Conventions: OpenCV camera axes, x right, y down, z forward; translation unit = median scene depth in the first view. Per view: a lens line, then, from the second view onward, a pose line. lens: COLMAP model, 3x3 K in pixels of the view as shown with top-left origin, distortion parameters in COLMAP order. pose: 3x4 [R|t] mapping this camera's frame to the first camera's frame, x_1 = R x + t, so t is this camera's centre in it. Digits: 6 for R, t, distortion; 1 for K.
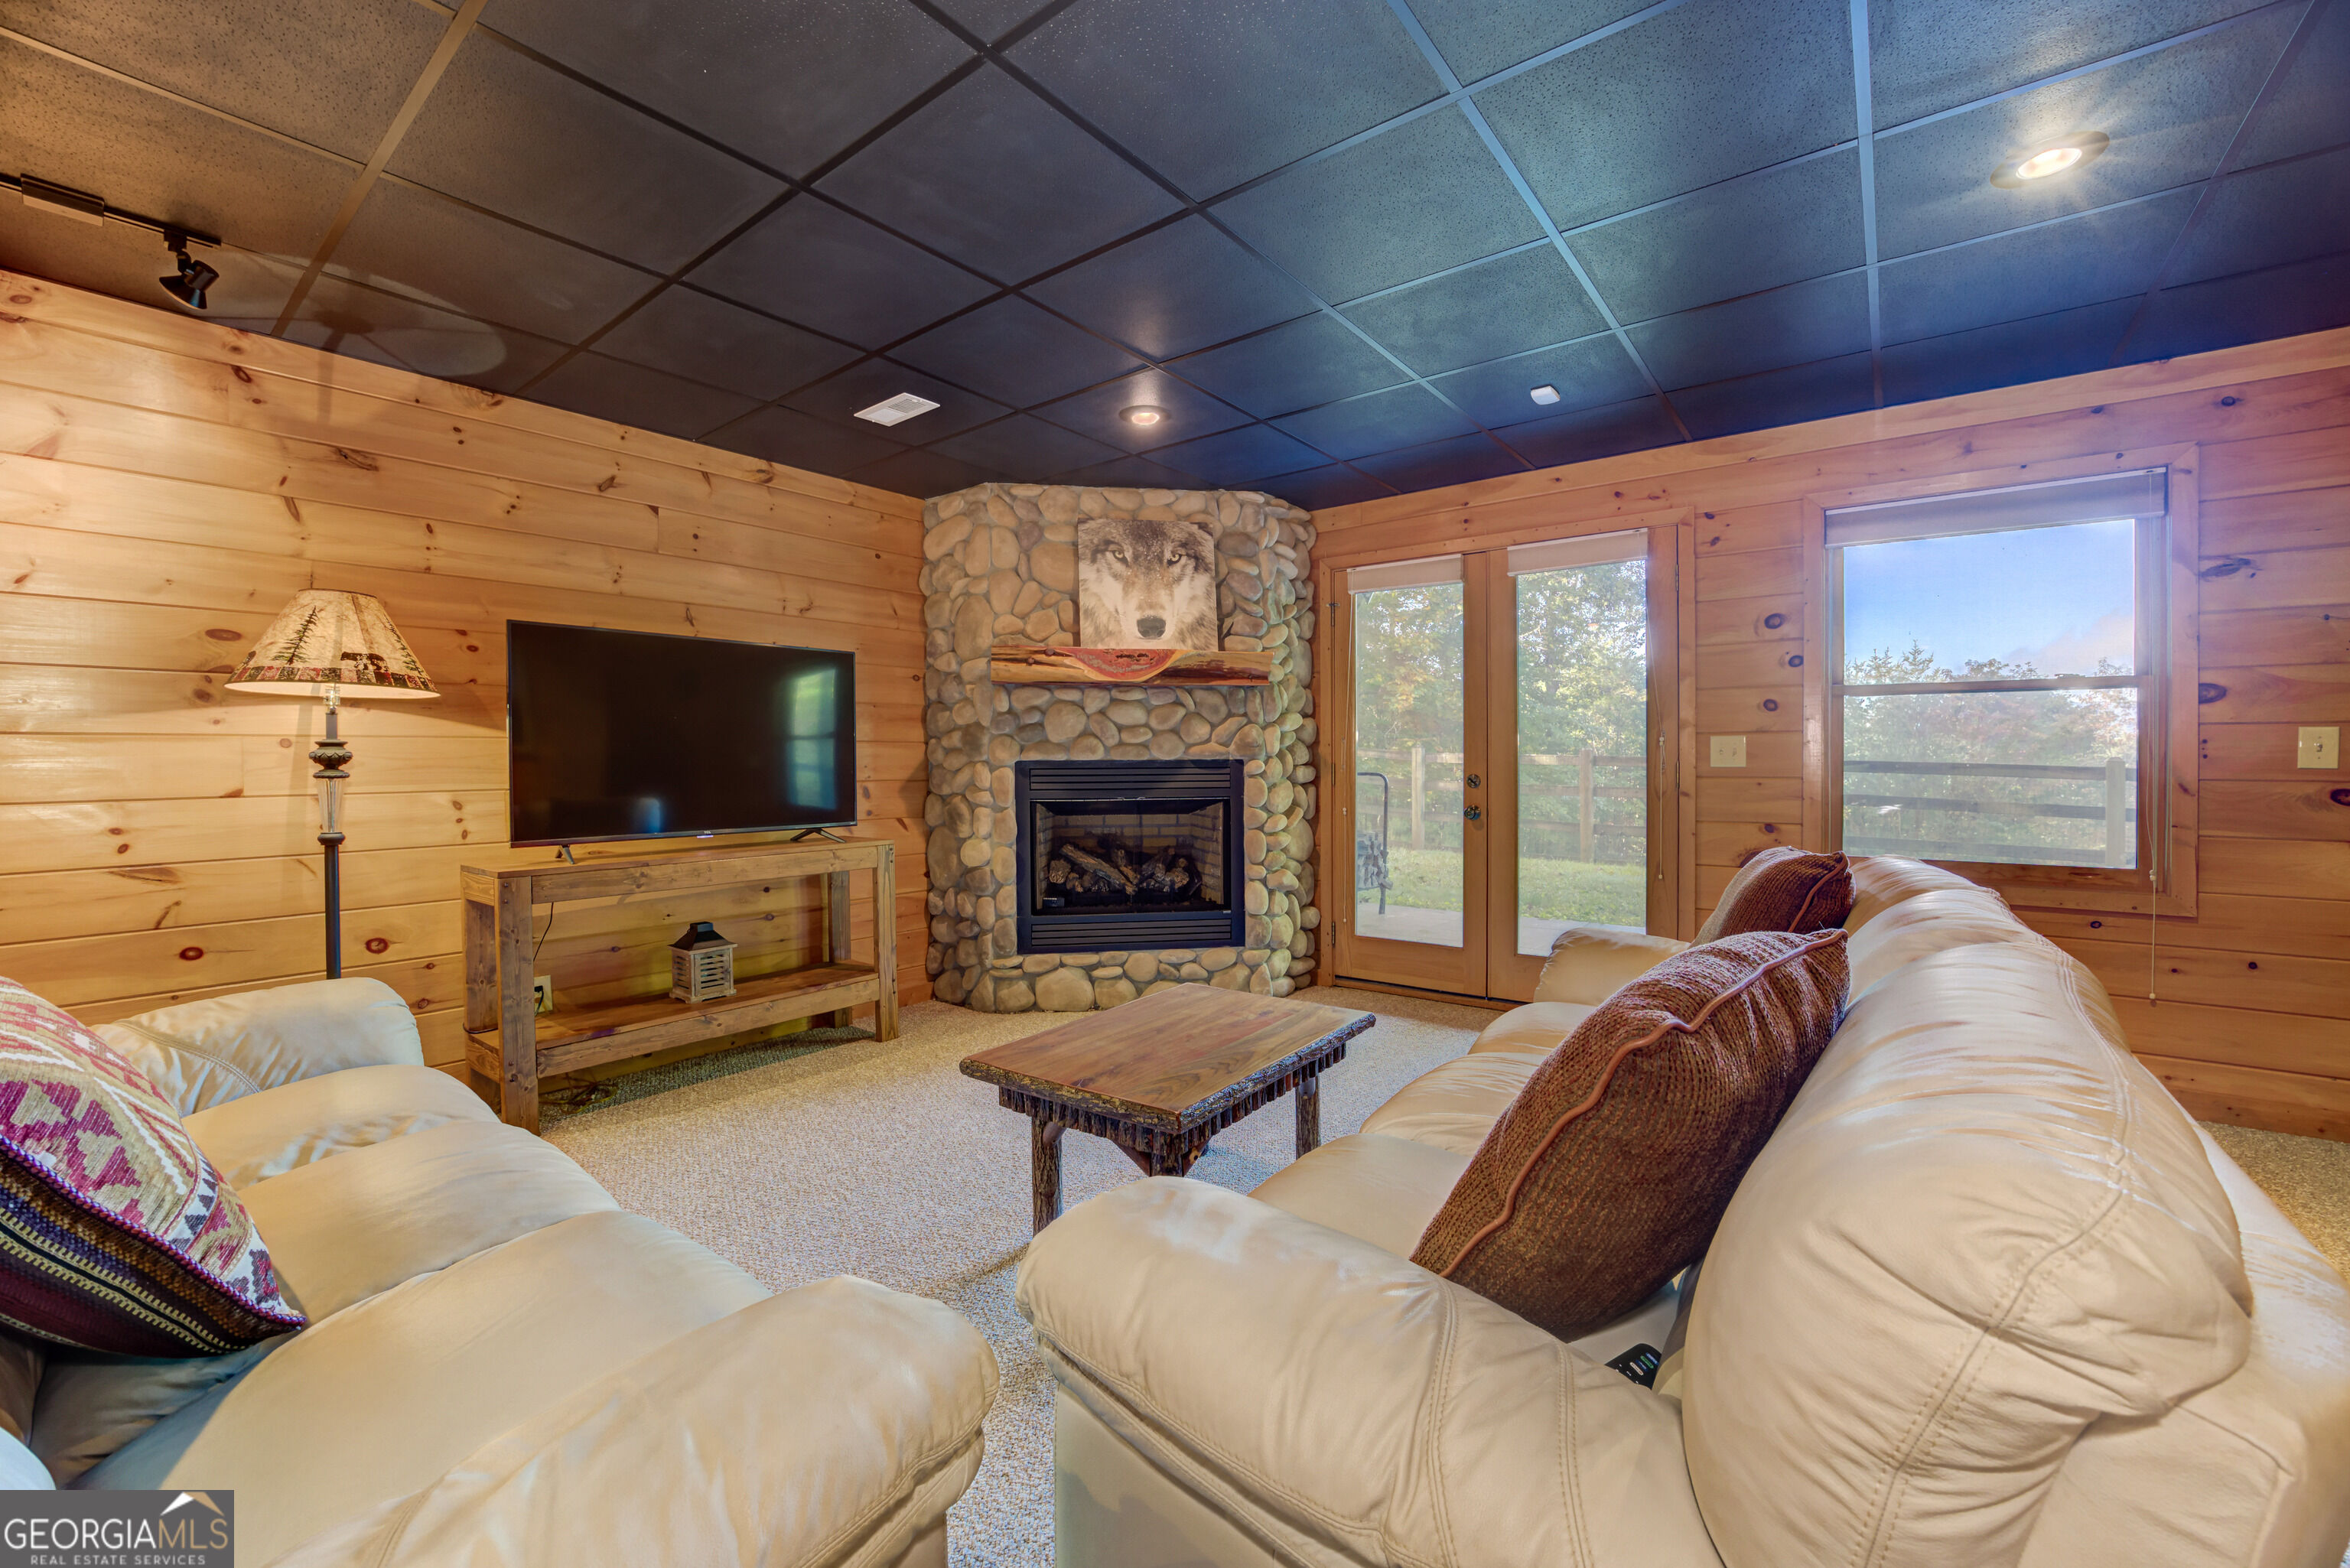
lens RADIAL K [[935.2, 0, 1170.8], [0, 935.2, 777.6], [0, 0, 1]] dist [-0.034050, 0.000363]
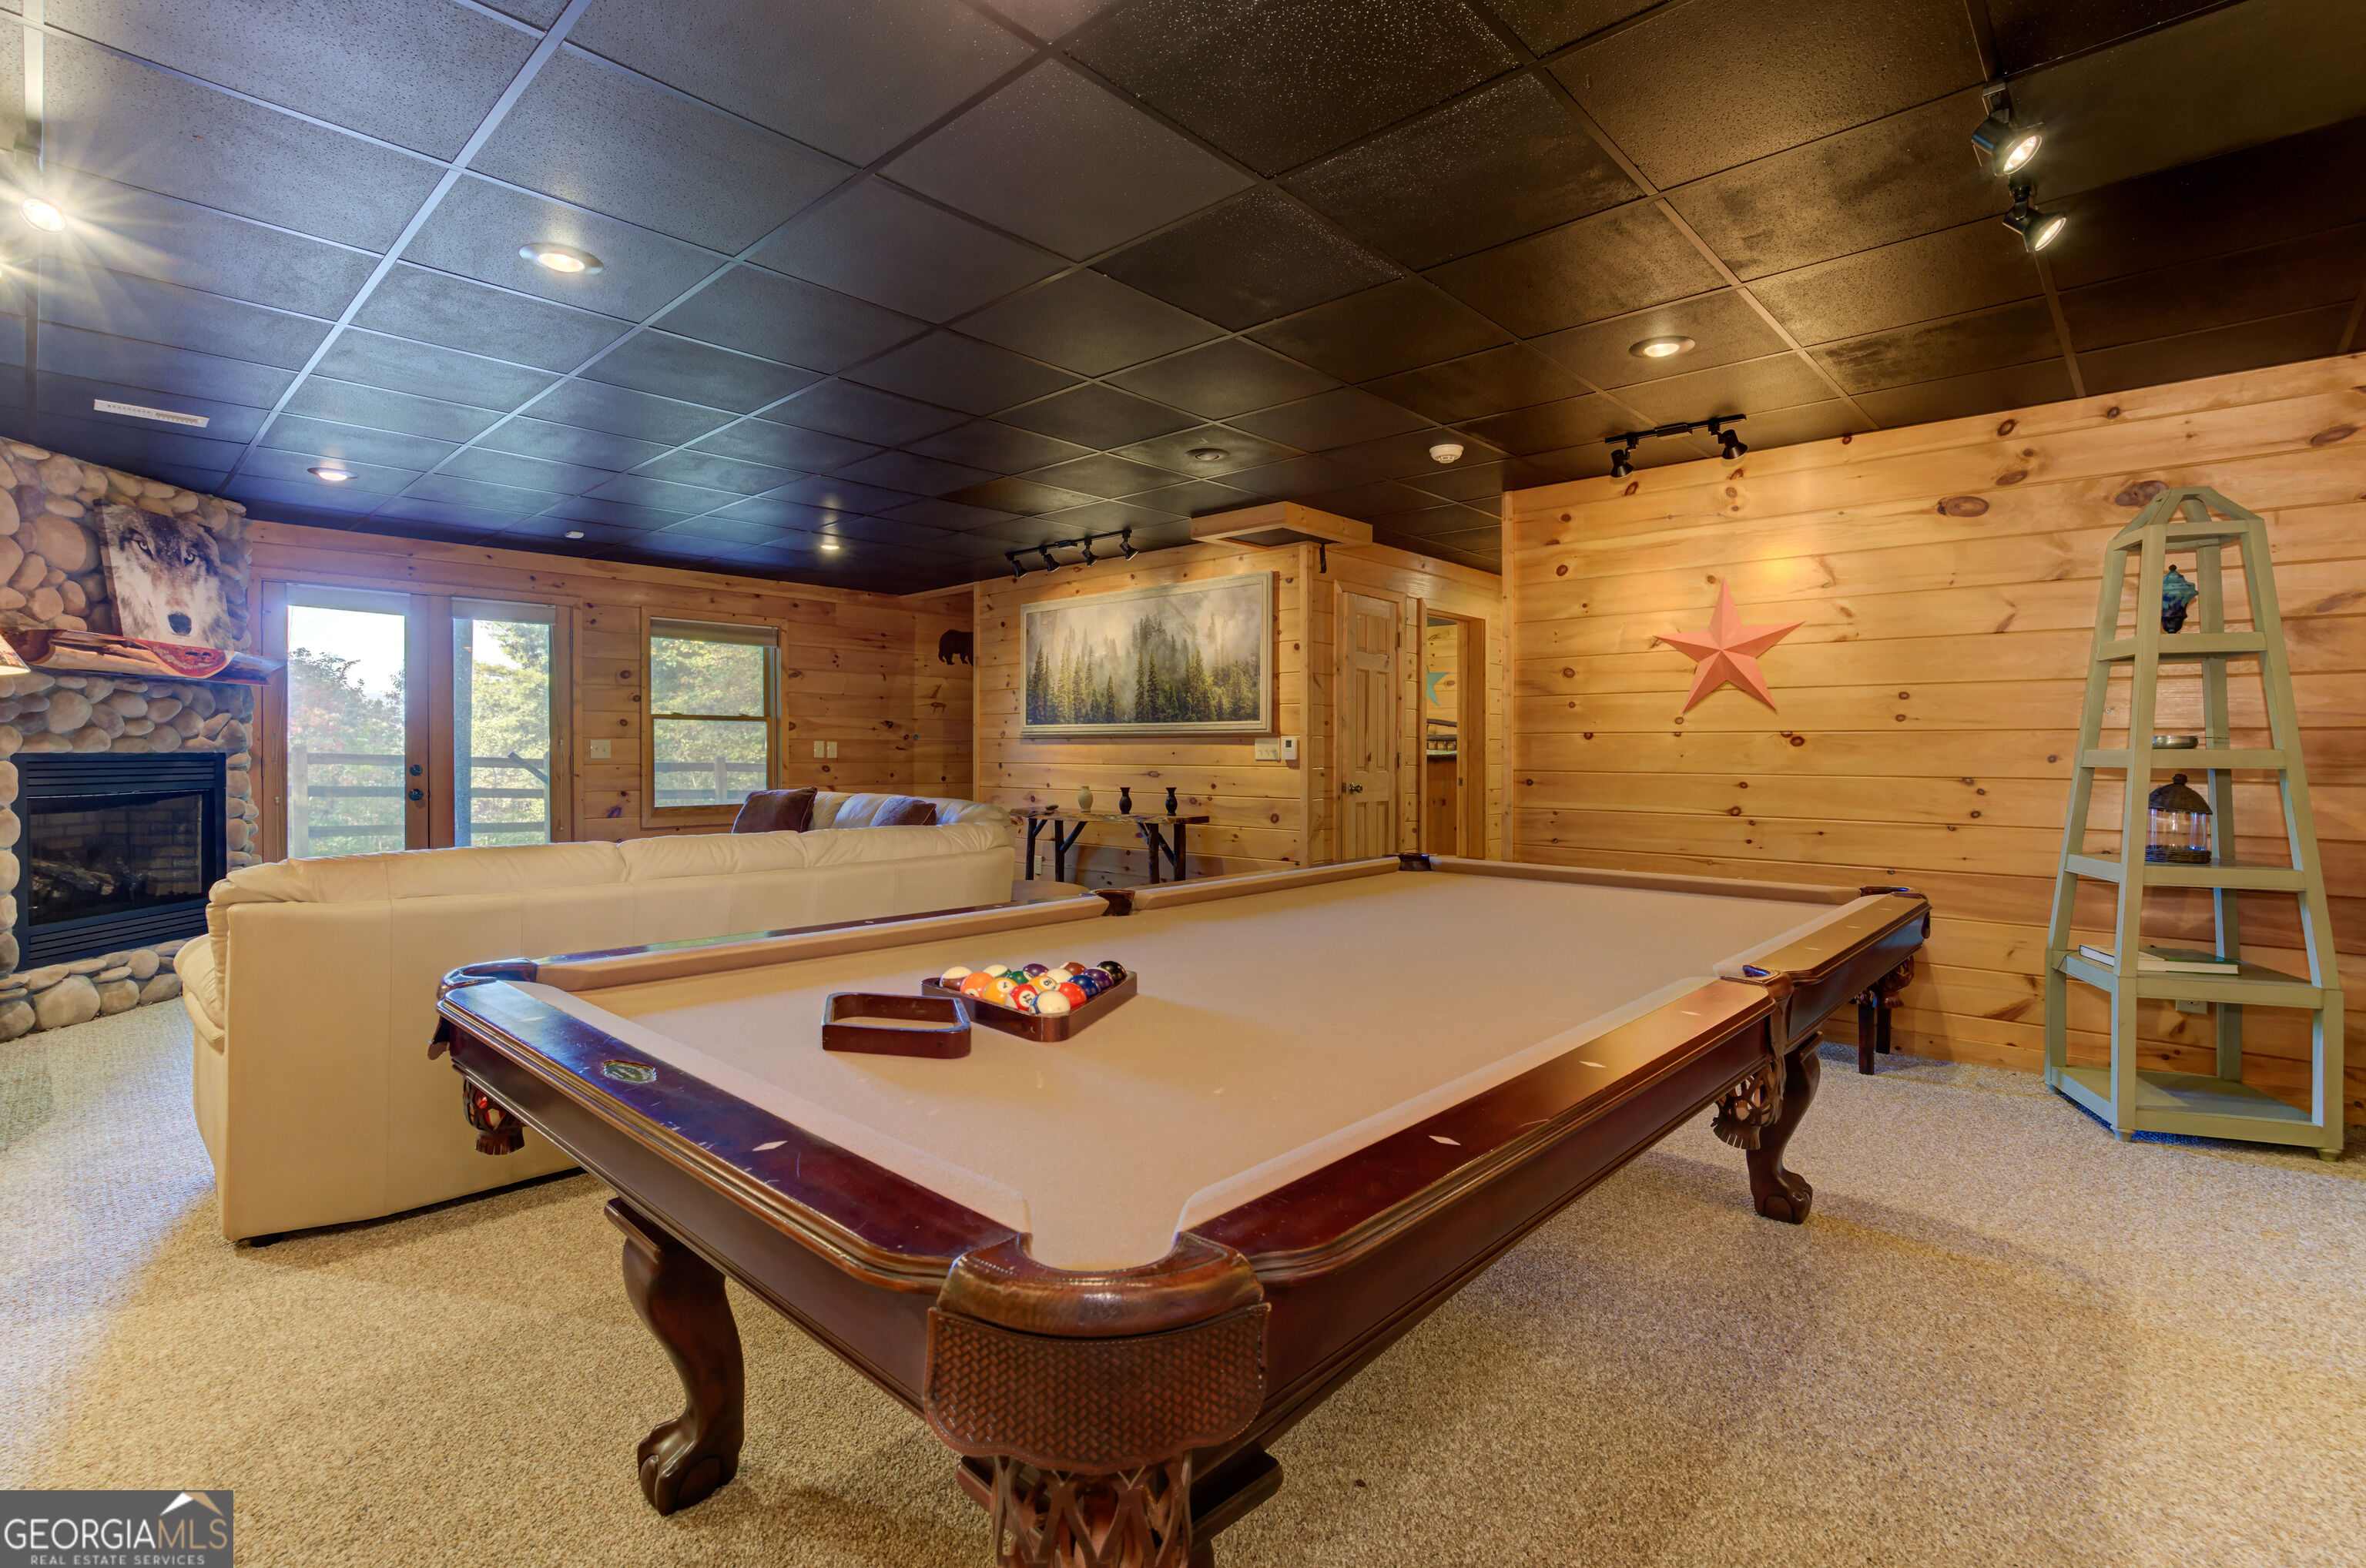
lens RADIAL K [[1102.5, 0, 1230.7], [0, 1102.5, 757.5], [0, 0, 1]] dist [-0.045262, 0.014919]
pose [[0.052297, 0.000797, 0.998631, -1.112286], [0.020162, 0.999795, -0.001854, 0.011453], [-0.998428, 0.020231, 0.052270, -0.206311]]
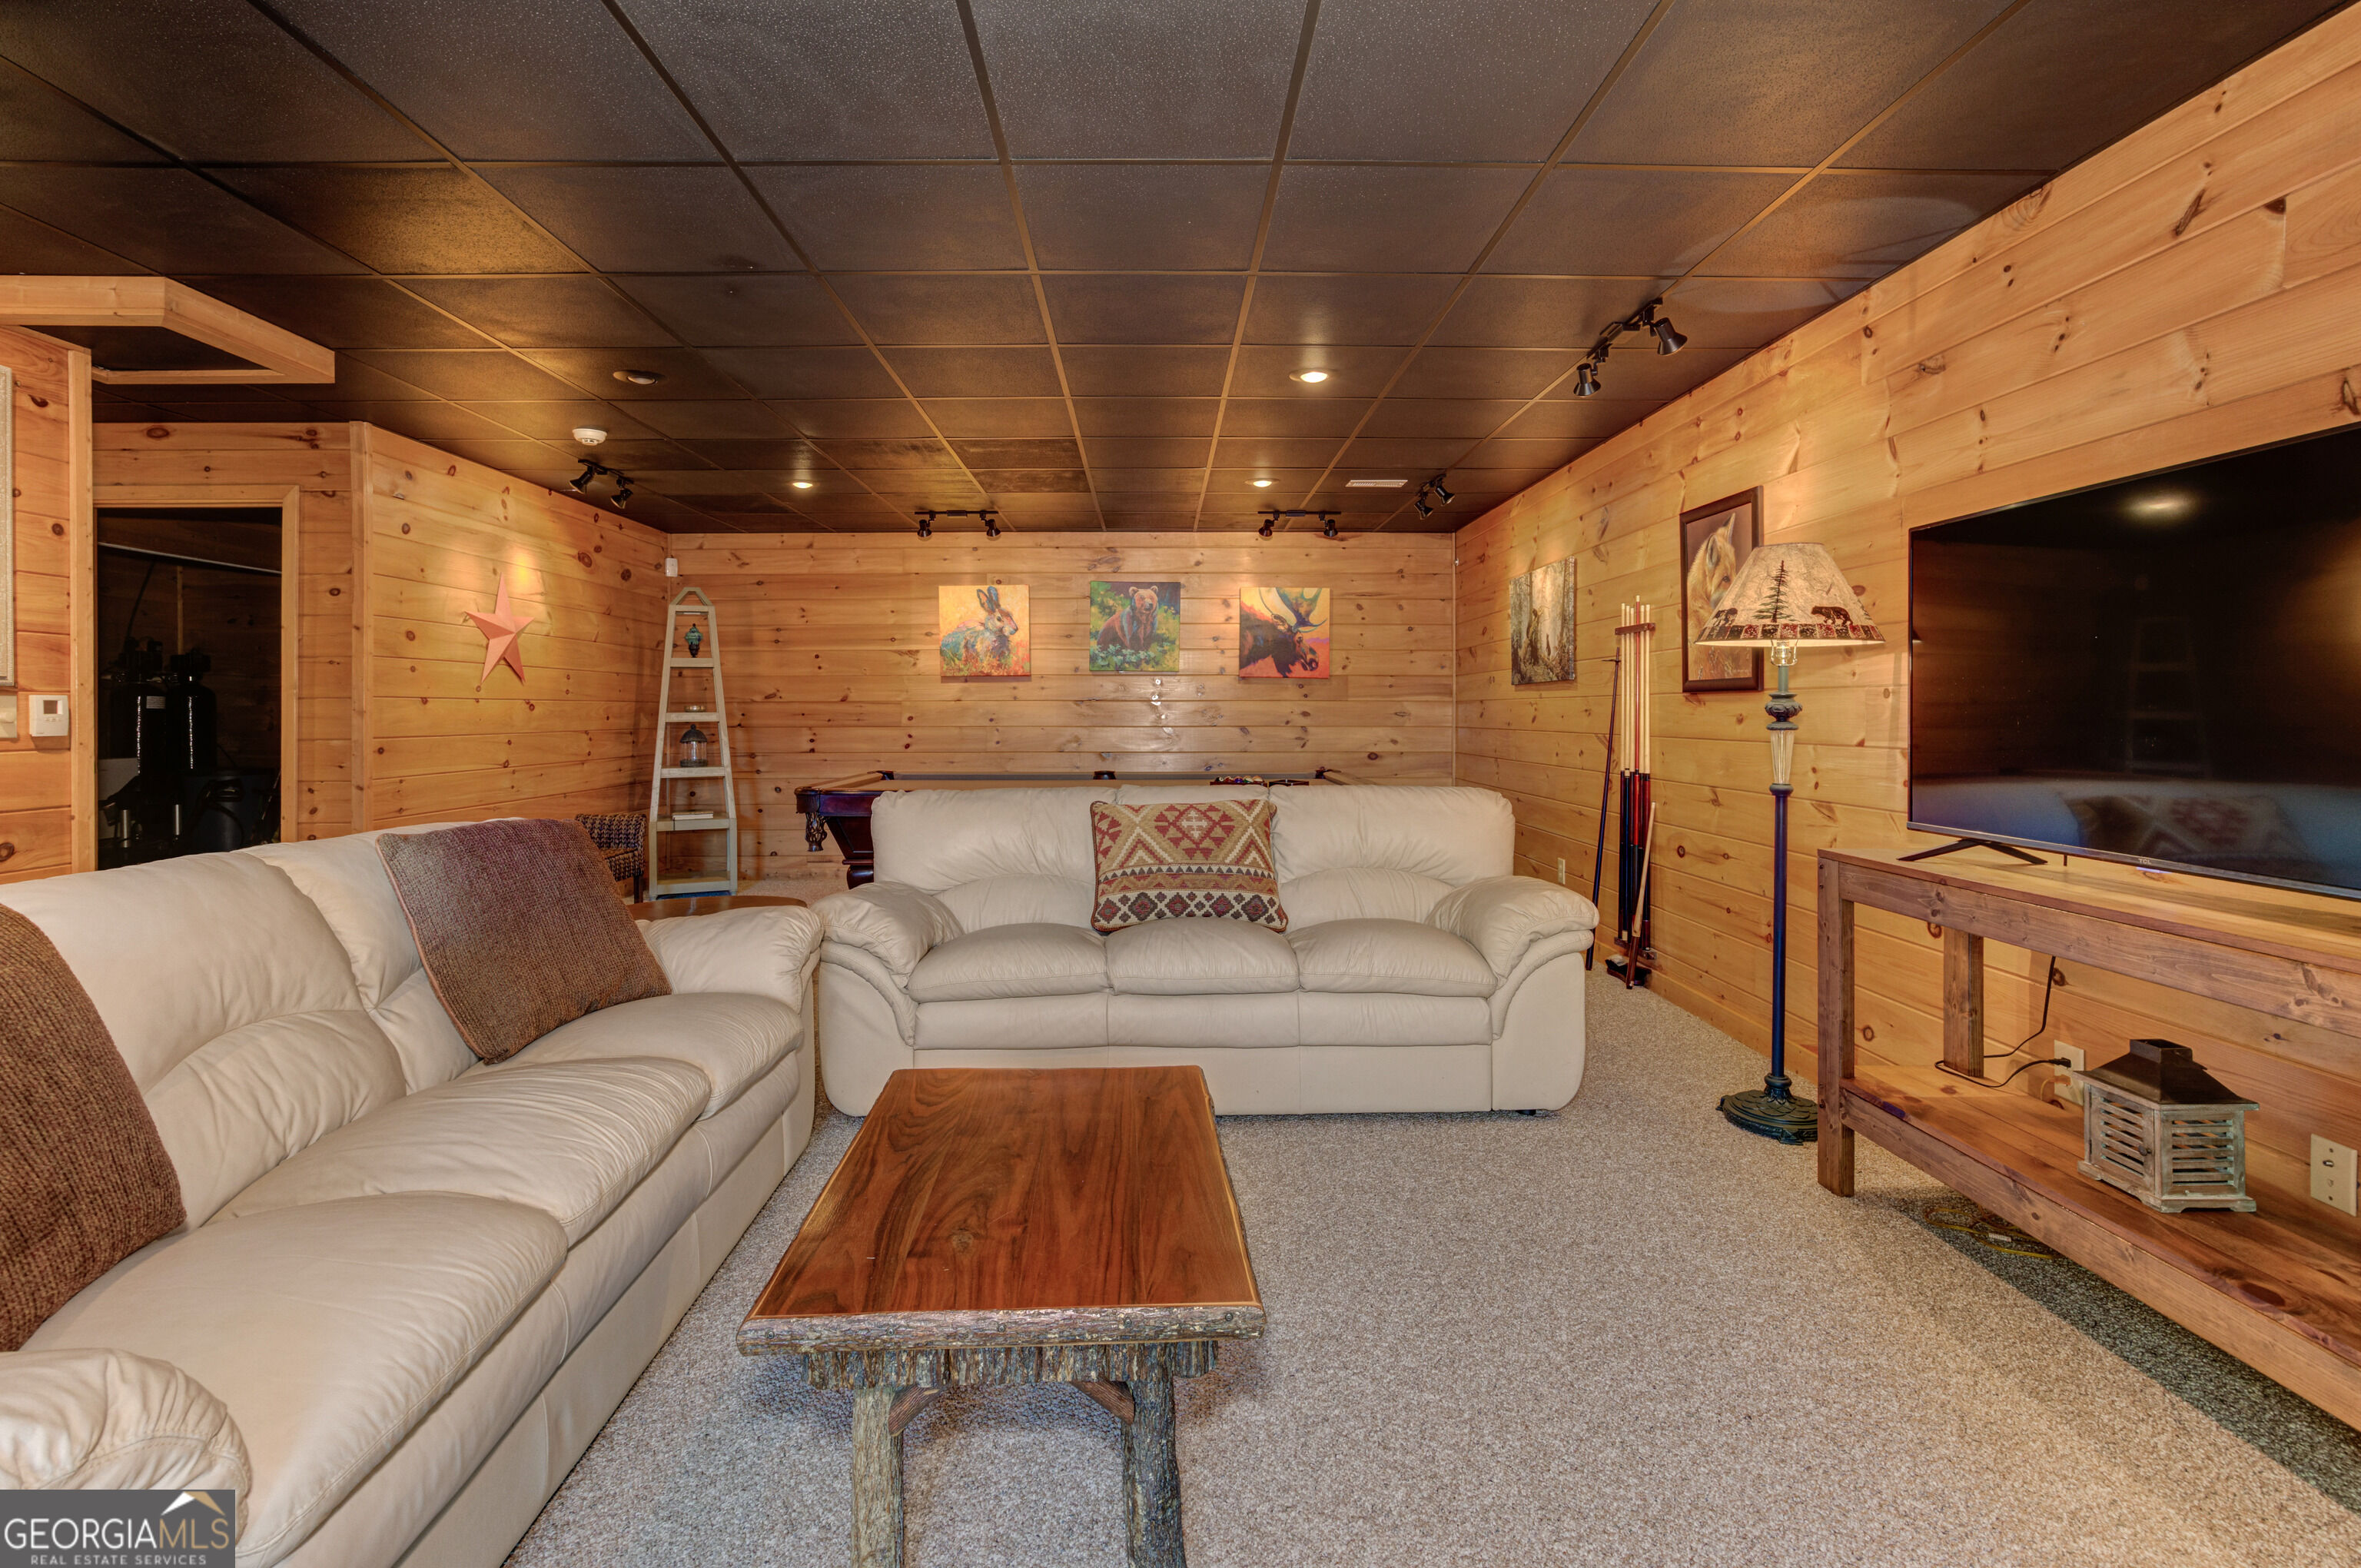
lens RADIAL K [[1078.6, 0, 1152.1], [0, 1078.6, 714.1], [0, 0, 1]] dist [-0.043987, 0.025757]
pose [[-0.786318, 0.013694, -0.617670, 0.218739], [-0.003765, 0.999630, 0.026956, -0.027021], [0.617810, 0.023521, -0.785976, 0.891417]]
